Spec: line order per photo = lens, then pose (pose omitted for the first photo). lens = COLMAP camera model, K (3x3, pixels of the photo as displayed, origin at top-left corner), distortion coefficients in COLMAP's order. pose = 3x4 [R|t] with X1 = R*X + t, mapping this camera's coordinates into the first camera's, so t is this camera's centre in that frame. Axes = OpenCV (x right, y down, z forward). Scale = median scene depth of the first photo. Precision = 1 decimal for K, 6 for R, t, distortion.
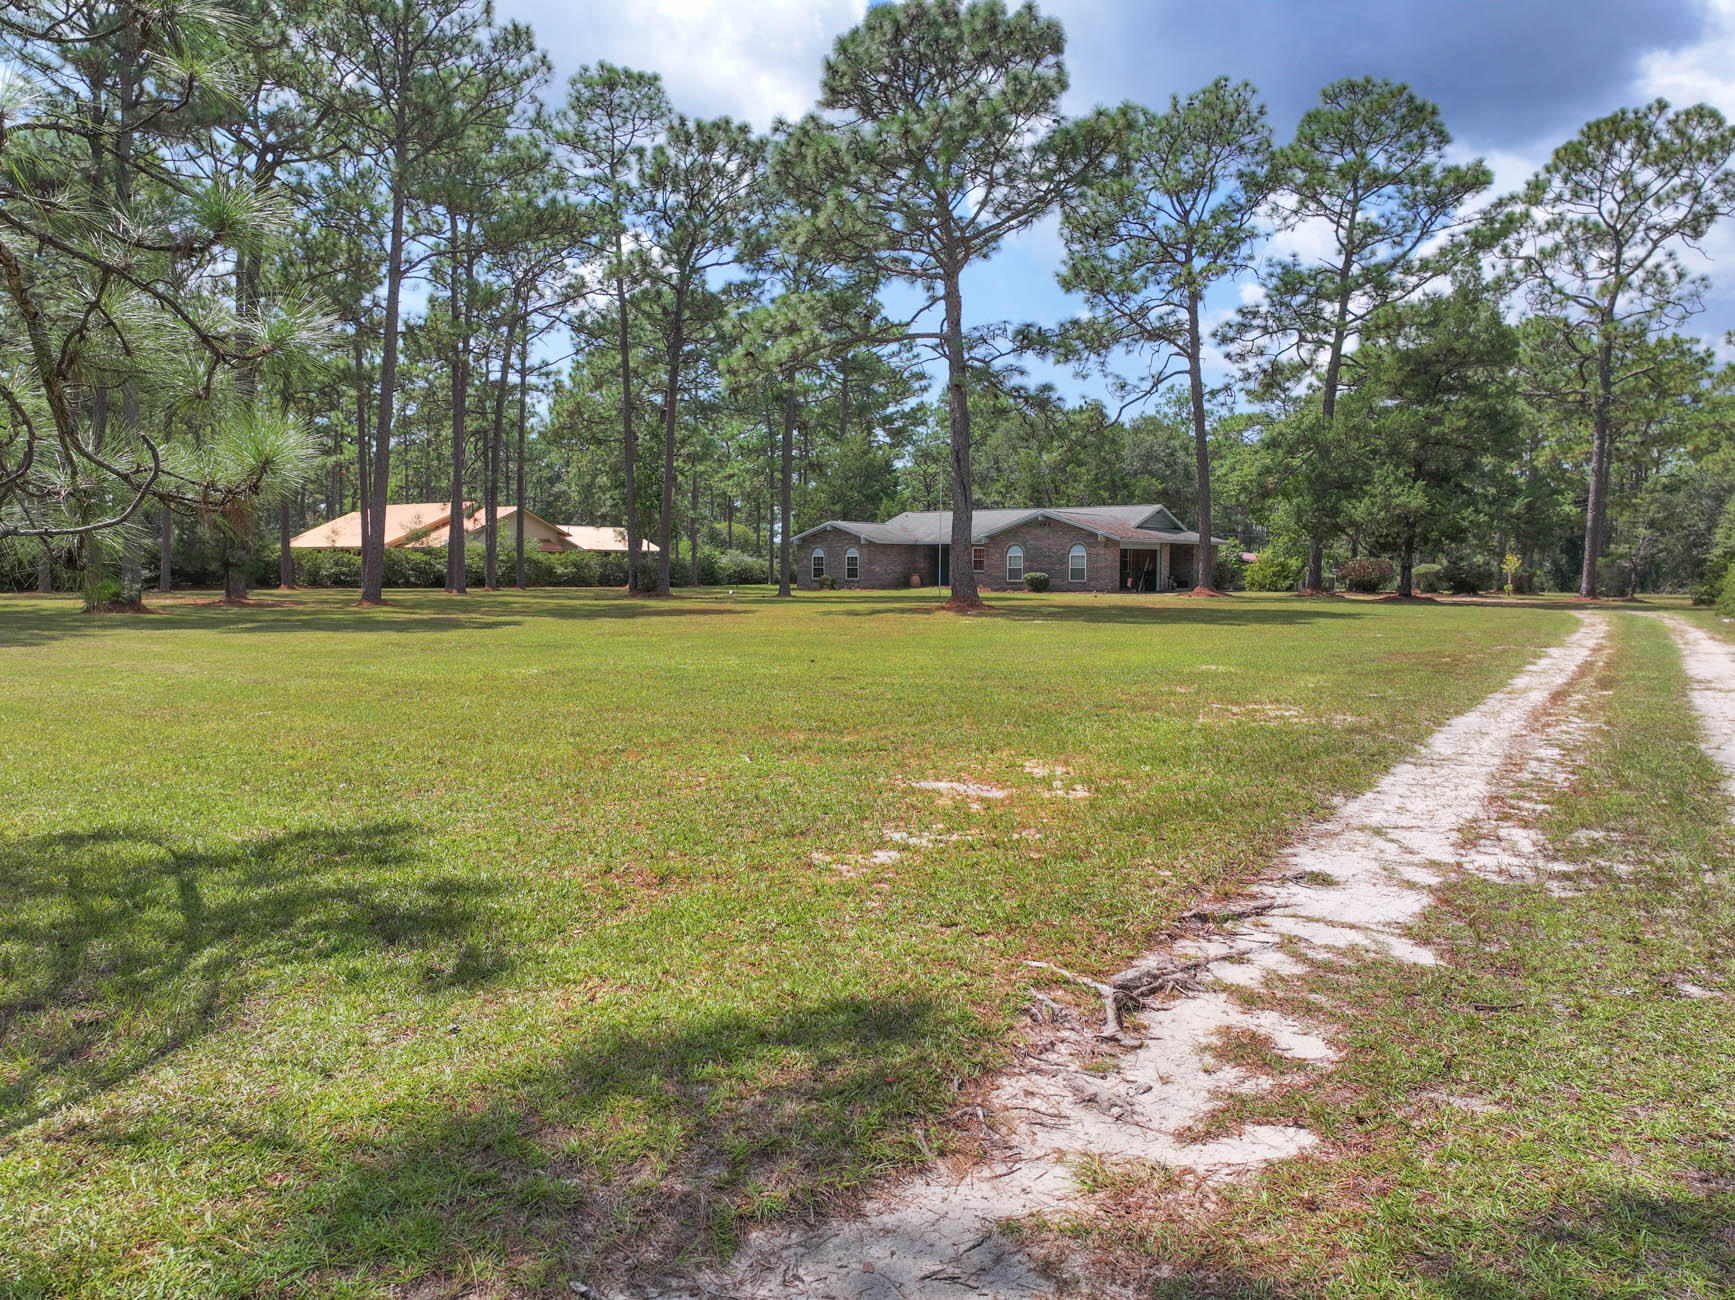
lens RADIAL K [[1193.1, 0, 867.5], [0, 1193.1, 650.0], [0, 0, 1]] dist [-0.000319, 0.000208]
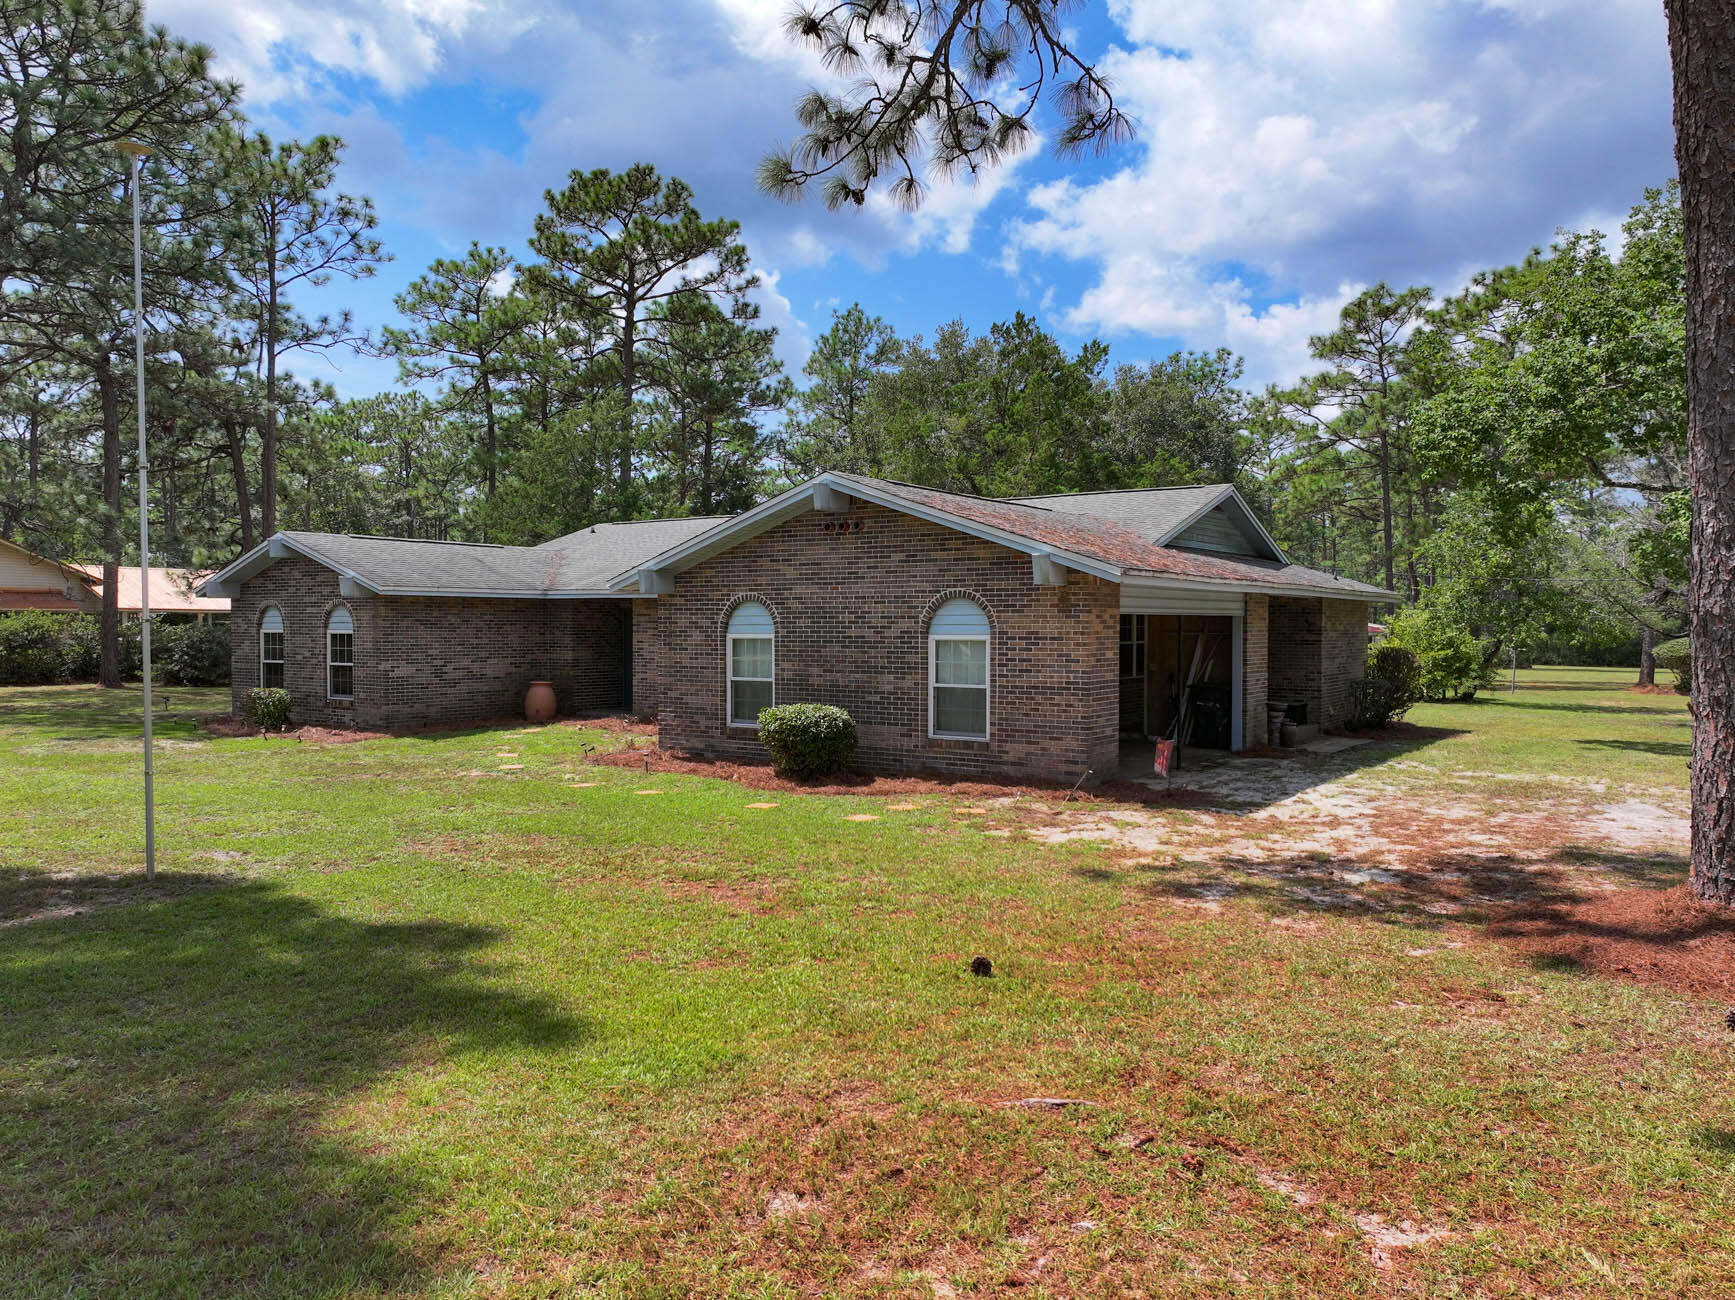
lens RADIAL K [[1193.1, 0, 867.5], [0, 1193.1, 650.0], [0, 0, 1]] dist [-0.000319, 0.000208]
pose [[0.999755, 0.000354, 0.022138, 0.129499], [0.000680, 0.998908, -0.046717, -0.056066], [-0.022130, 0.046721, 0.998663, 0.637383]]
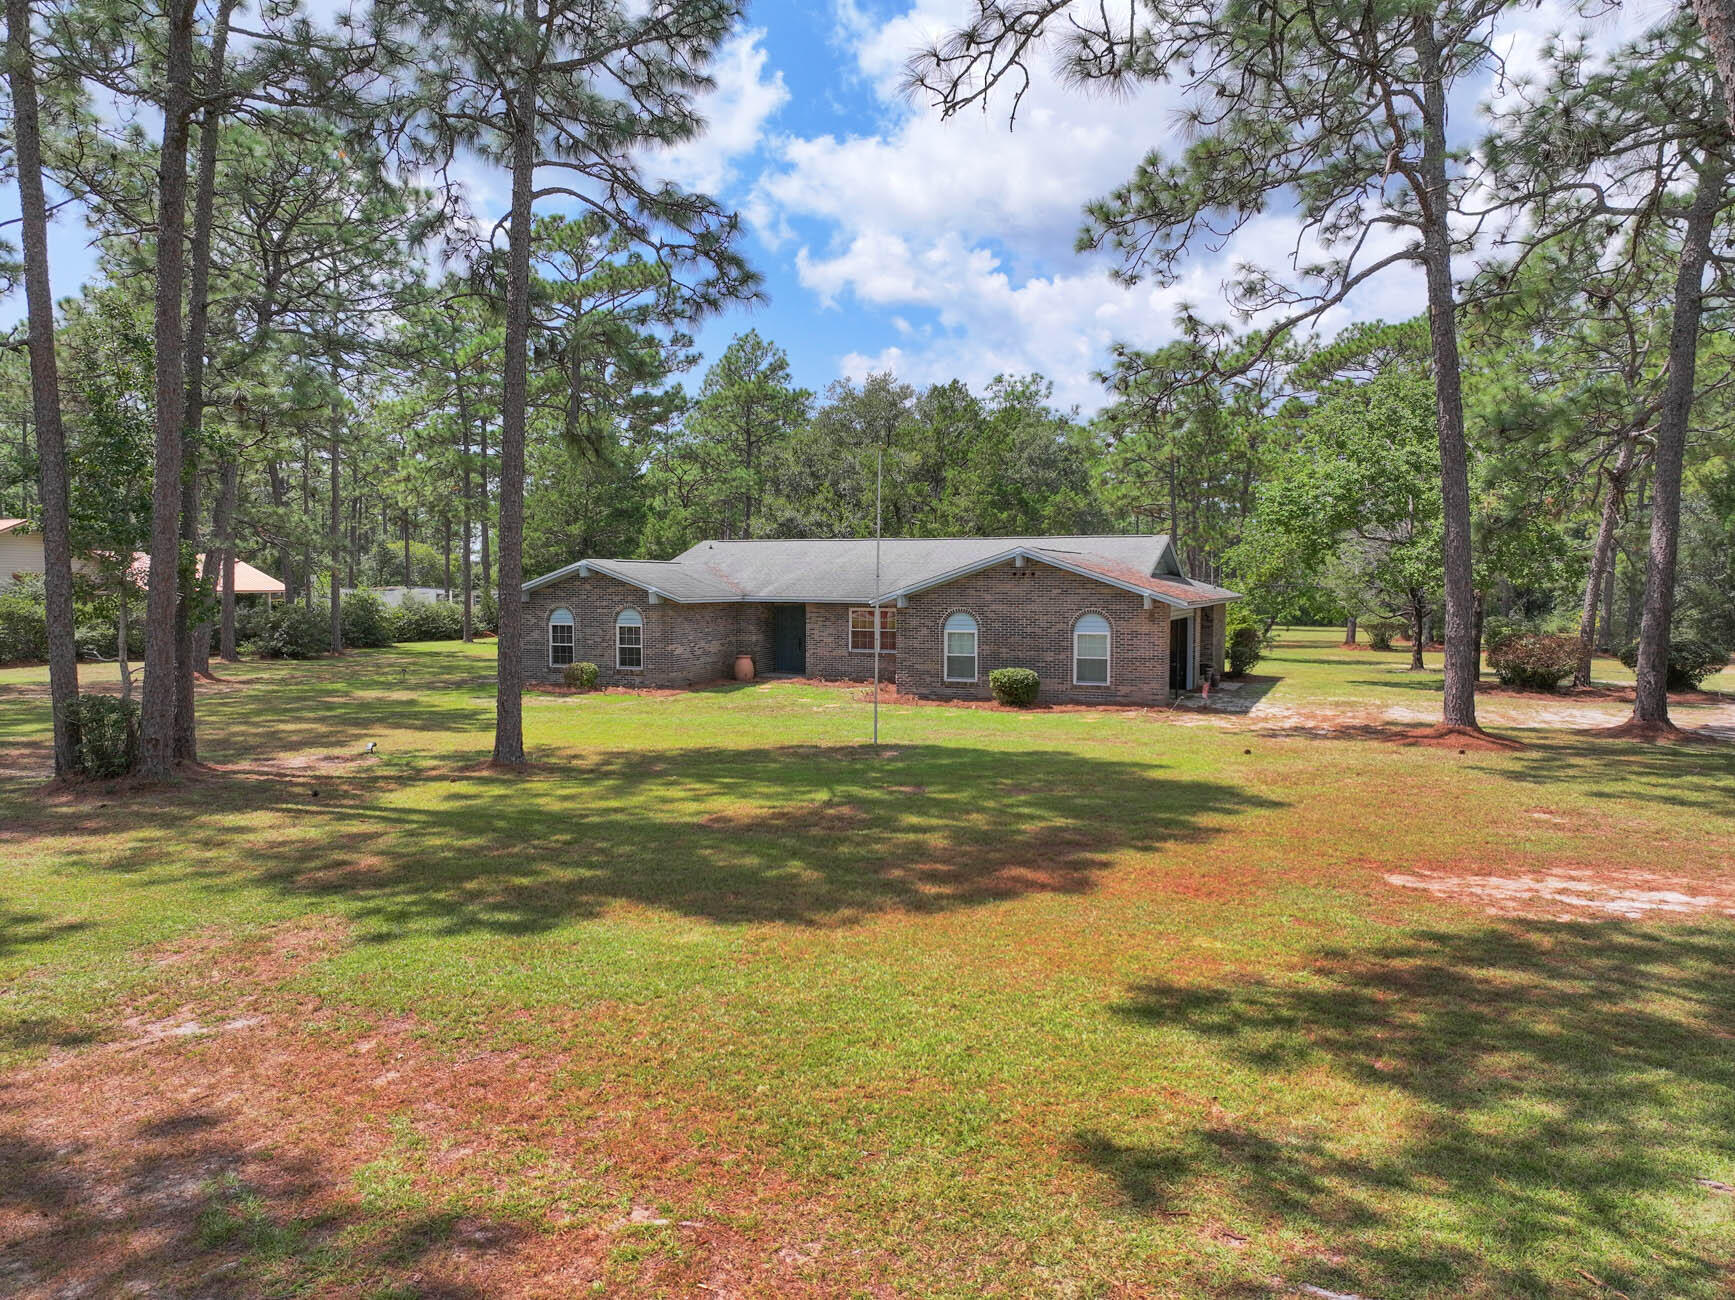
lens RADIAL K [[1187.5, 0, 867.5], [0, 1187.5, 650.0], [0, 0, 1]] dist [0.021815, -0.000290]
pose [[0.970279, -0.013333, 0.241621, -0.037174], [0.016066, 0.999827, -0.009344, -0.059922], [-0.241454, 0.012948, 0.970326, 0.451135]]
